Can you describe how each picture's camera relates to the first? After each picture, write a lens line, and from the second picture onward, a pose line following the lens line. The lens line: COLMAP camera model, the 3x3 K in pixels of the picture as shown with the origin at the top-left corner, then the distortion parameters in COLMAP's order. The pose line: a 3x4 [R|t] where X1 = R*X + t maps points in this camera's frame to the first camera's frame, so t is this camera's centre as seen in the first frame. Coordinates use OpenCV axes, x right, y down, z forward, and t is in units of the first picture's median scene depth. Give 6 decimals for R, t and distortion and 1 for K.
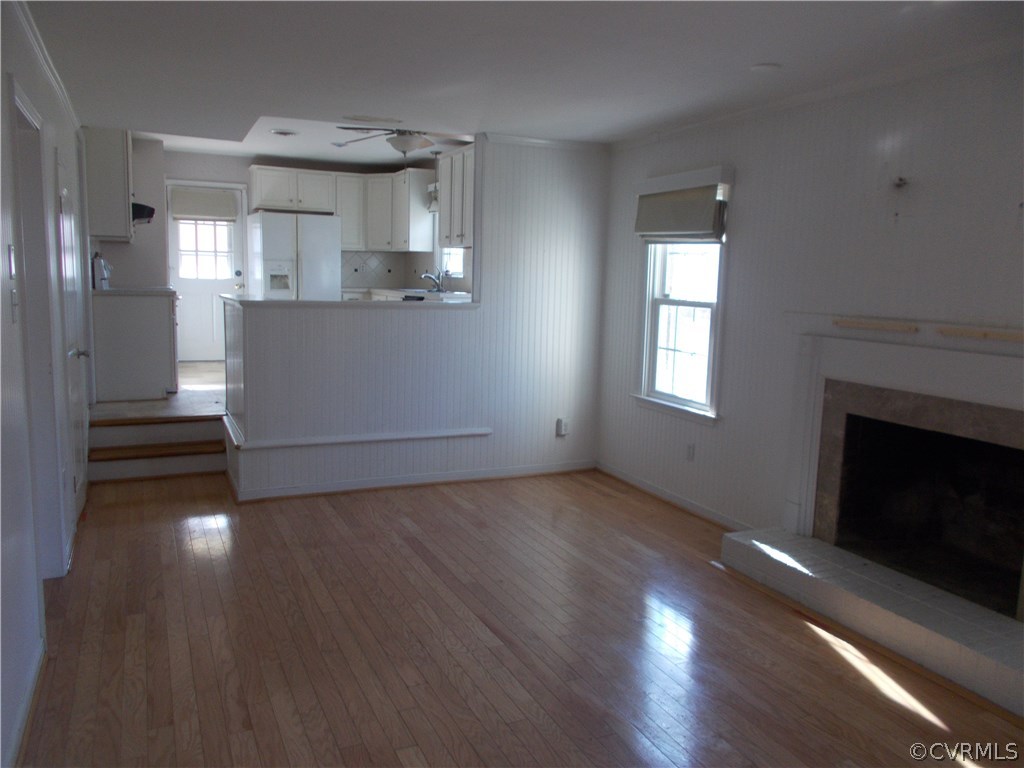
lens RADIAL K [[773.0, 0, 503.9], [0, 773.0, 386.7], [0, 0, 1]] dist [0.015279, 0.001590]
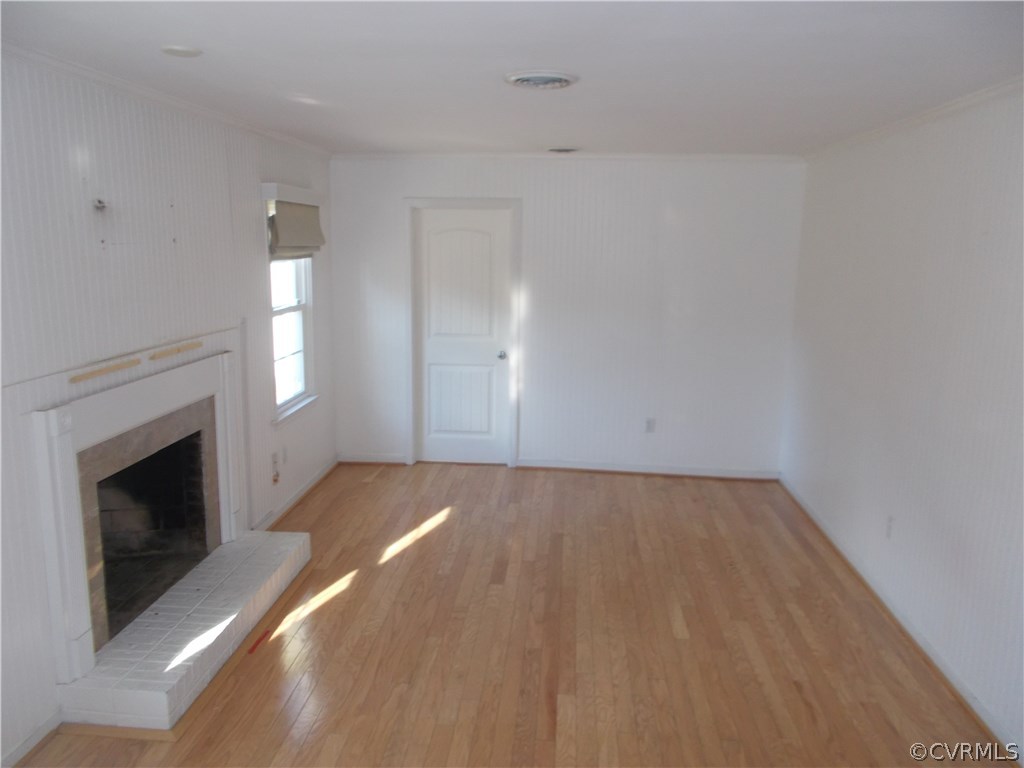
lens RADIAL K [[773.0, 0, 506.5], [0, 773.0, 378.9], [0, 0, 1]] dist [0.015279, 0.001590]
pose [[-0.867008, -0.129021, 0.481302, -0.342428], [0.030116, 0.950565, 0.309063, -0.342556], [-0.497384, 0.282455, -0.820261, 1.587830]]
